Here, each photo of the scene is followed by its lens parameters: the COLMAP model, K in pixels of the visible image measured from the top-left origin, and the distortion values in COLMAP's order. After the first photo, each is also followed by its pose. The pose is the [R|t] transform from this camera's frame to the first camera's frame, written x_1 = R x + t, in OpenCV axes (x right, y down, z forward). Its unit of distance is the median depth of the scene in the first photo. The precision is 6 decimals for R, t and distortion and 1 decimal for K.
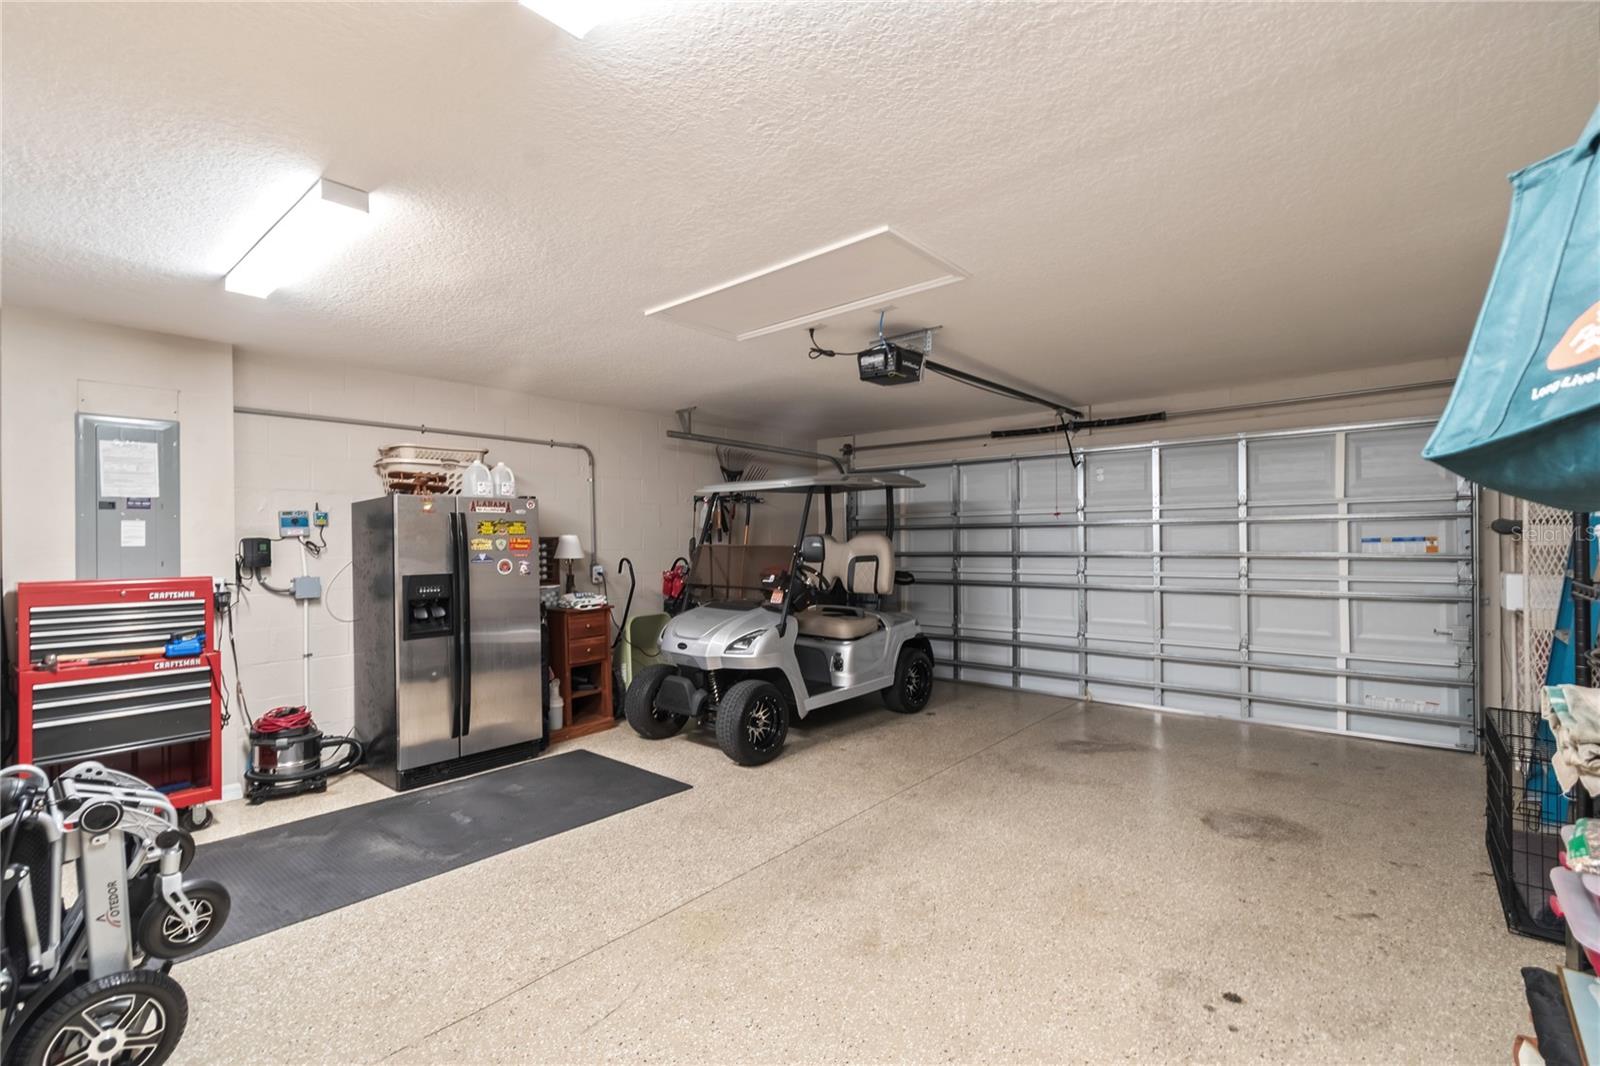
lens RADIAL K [[711.3, 0, 800.0], [0, 711.3, 533.0], [0, 0, 1]] dist [-0.006951, 0.000061]
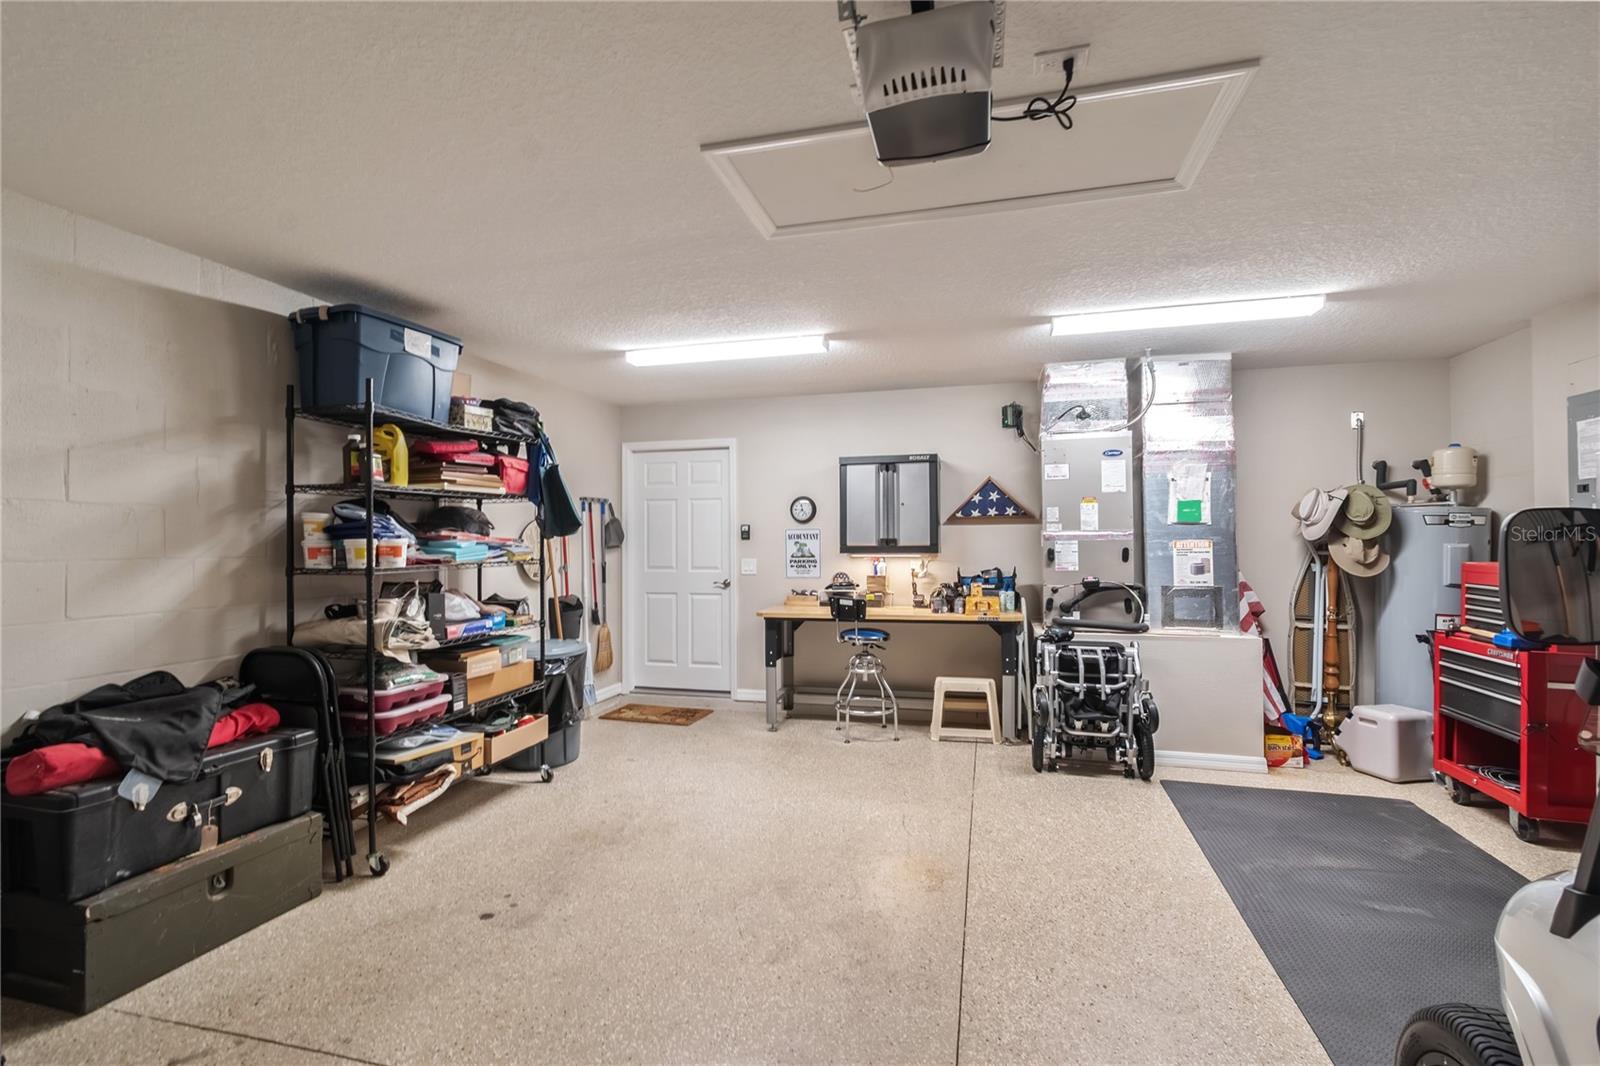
lens RADIAL K [[711.3, 0, 800.0], [0, 711.3, 533.0], [0, 0, 1]] dist [-0.006951, 0.000061]
pose [[-0.899976, 0.013906, -0.435718, 0.464828], [0.020428, 0.999738, -0.010288, 0.011890], [0.435461, -0.018160, -0.900024, 1.685868]]
